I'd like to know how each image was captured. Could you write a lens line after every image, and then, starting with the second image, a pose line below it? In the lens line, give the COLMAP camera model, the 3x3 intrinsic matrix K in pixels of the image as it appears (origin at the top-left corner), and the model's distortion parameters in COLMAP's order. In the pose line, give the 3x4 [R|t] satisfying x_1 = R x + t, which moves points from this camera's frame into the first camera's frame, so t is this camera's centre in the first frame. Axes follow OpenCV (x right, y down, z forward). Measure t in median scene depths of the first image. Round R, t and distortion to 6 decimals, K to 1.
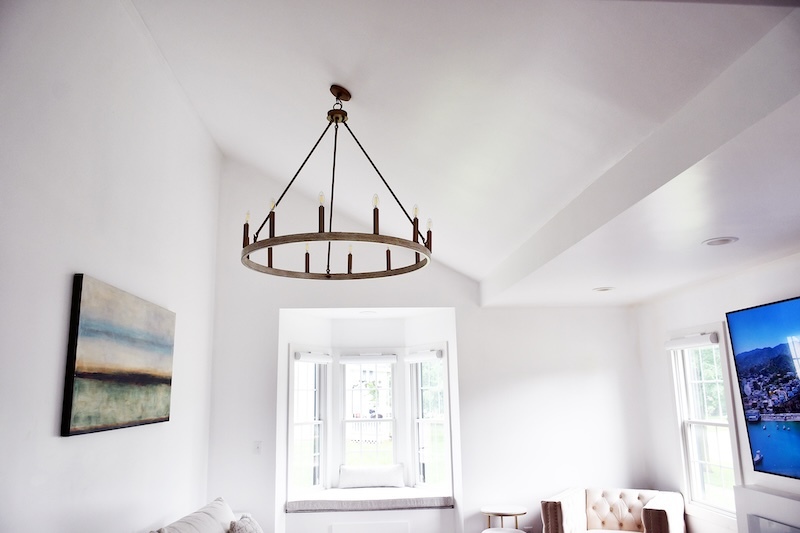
lens RADIAL K [[623.8, 0, 401.6], [0, 623.8, 266.7], [0, 0, 1]] dist [-0.009669, -0.006163]
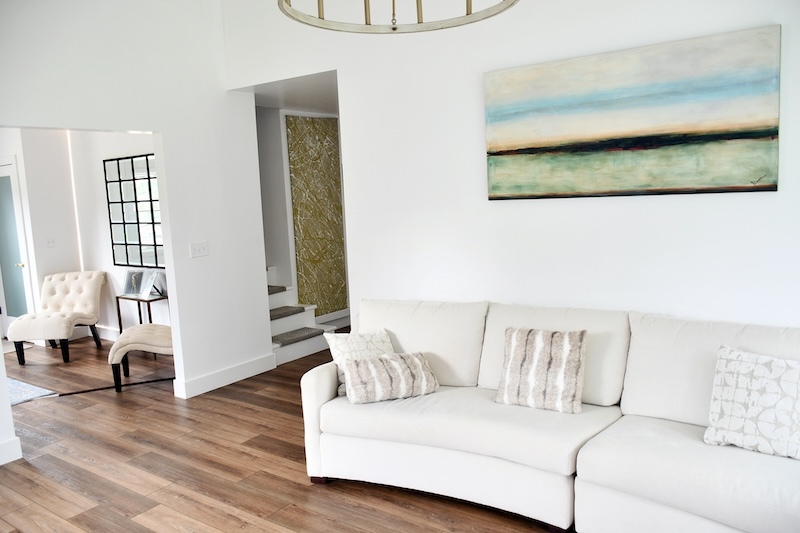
lens RADIAL K [[623.8, 0, 401.6], [0, 623.8, 265.2], [0, 0, 1]] dist [-0.009669, -0.006163]
pose [[-0.610579, 0.148304, -0.777946, 0.709698], [0.219481, 0.975521, 0.013706, 0.377639], [0.760935, -0.162375, -0.628182, 1.818728]]
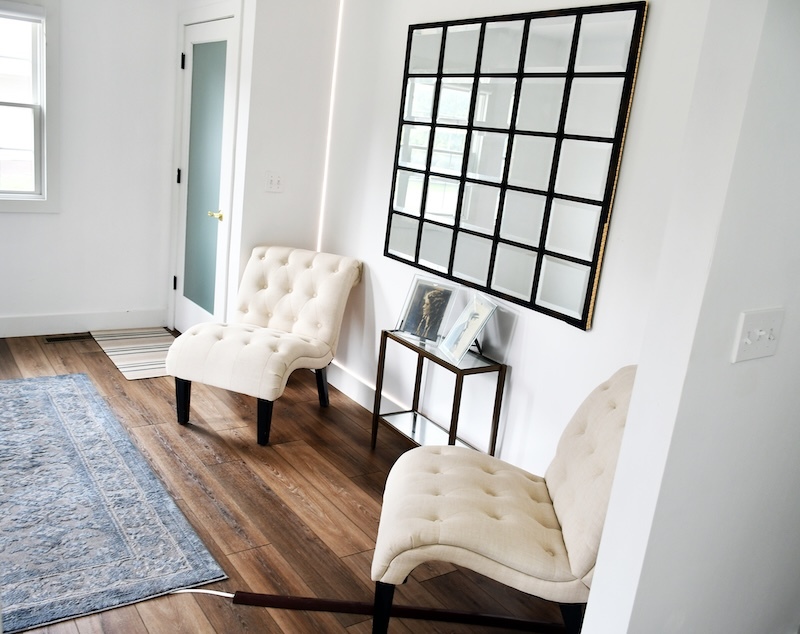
lens RADIAL K [[724.1, 0, 396.7], [0, 724.1, 318.0], [0, 0, 1]] dist [-0.013941, 0.001287]
pose [[-0.841996, 0.060228, -0.536111, 0.451240], [0.016884, 0.996204, 0.085398, 0.266660], [0.539219, 0.062853, -0.839817, 1.175853]]
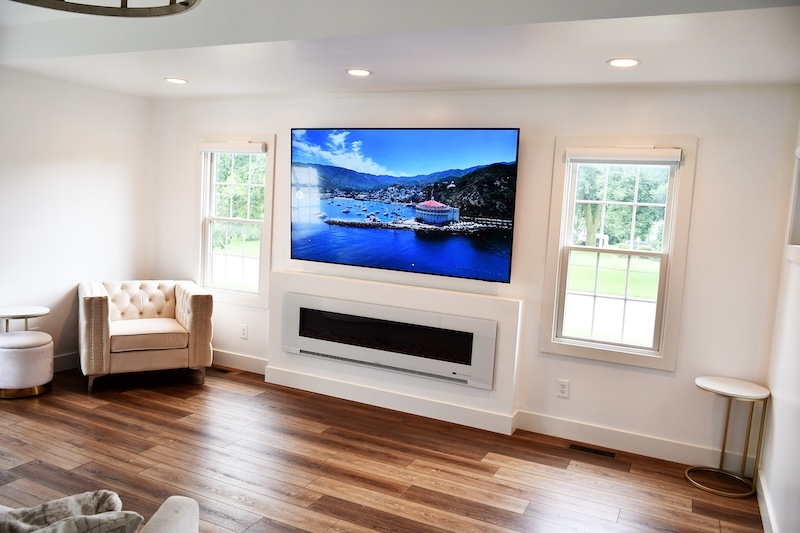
lens RADIAL K [[623.8, 0, 398.2], [0, 623.8, 262.4], [0, 0, 1]] dist [-0.009669, -0.006163]
pose [[0.457591, -0.038207, 0.888342, -0.357357], [-0.247088, 0.954262, 0.168319, 0.053180], [-0.854142, -0.296520, 0.427221, 0.212547]]
